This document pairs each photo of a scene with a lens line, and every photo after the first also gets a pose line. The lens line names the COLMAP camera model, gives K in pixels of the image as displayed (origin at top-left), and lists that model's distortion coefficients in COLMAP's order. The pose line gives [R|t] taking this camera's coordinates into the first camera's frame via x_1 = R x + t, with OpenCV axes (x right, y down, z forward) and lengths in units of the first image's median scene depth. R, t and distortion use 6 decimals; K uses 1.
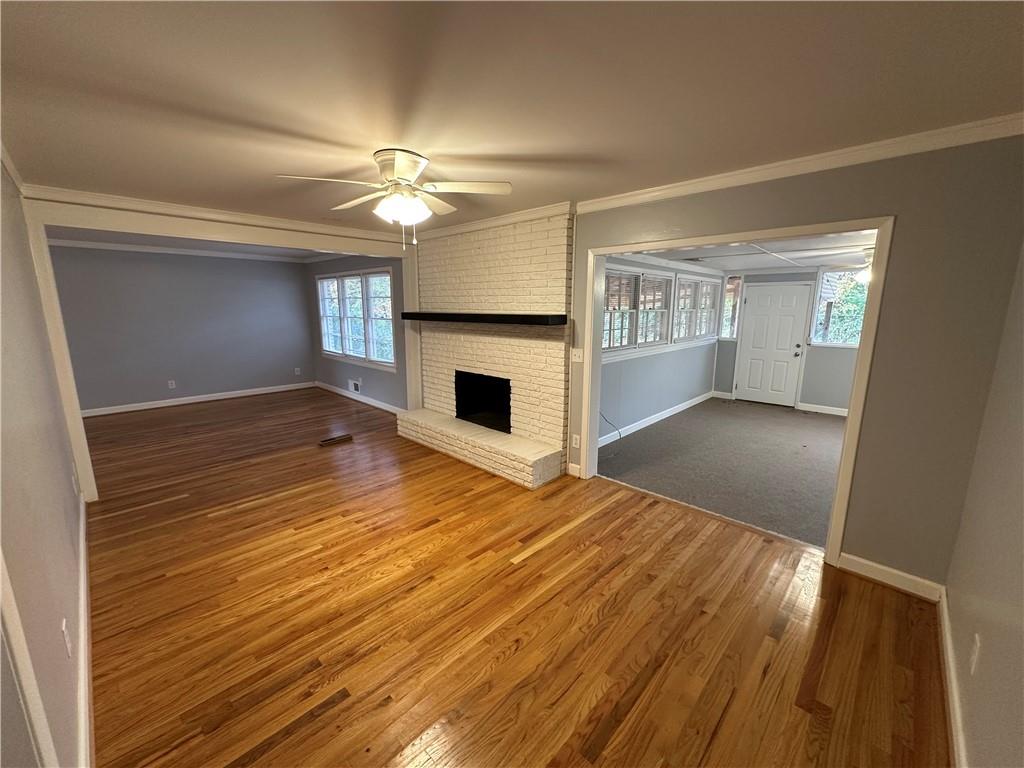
lens RADIAL K [[408.2, 0, 520.0], [0, 408.2, 387.8], [0, 0, 1]] dist [-0.002628, 0.000419]
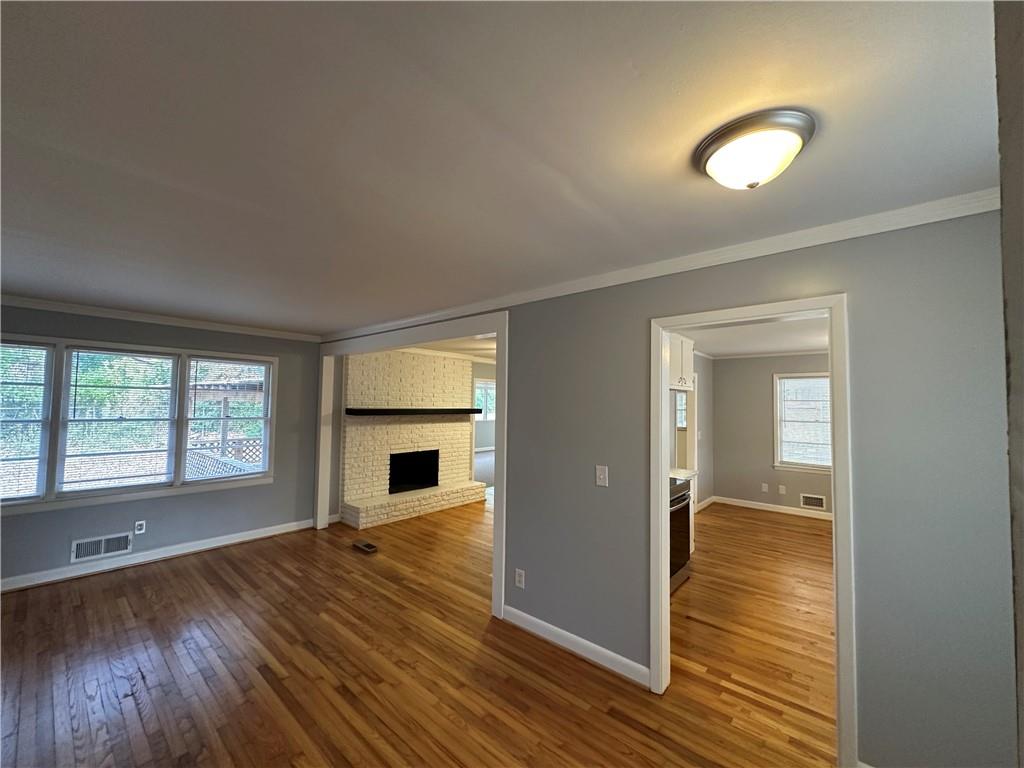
lens RADIAL K [[408.2, 0, 514.0], [0, 408.2, 385.3], [0, 0, 1]] dist [-0.002628, 0.000419]
pose [[-0.045426, 0.037440, 0.998266, -1.486742], [0.176765, 0.983830, -0.028855, -0.153026], [-0.983204, 0.175147, -0.051310, 0.687355]]
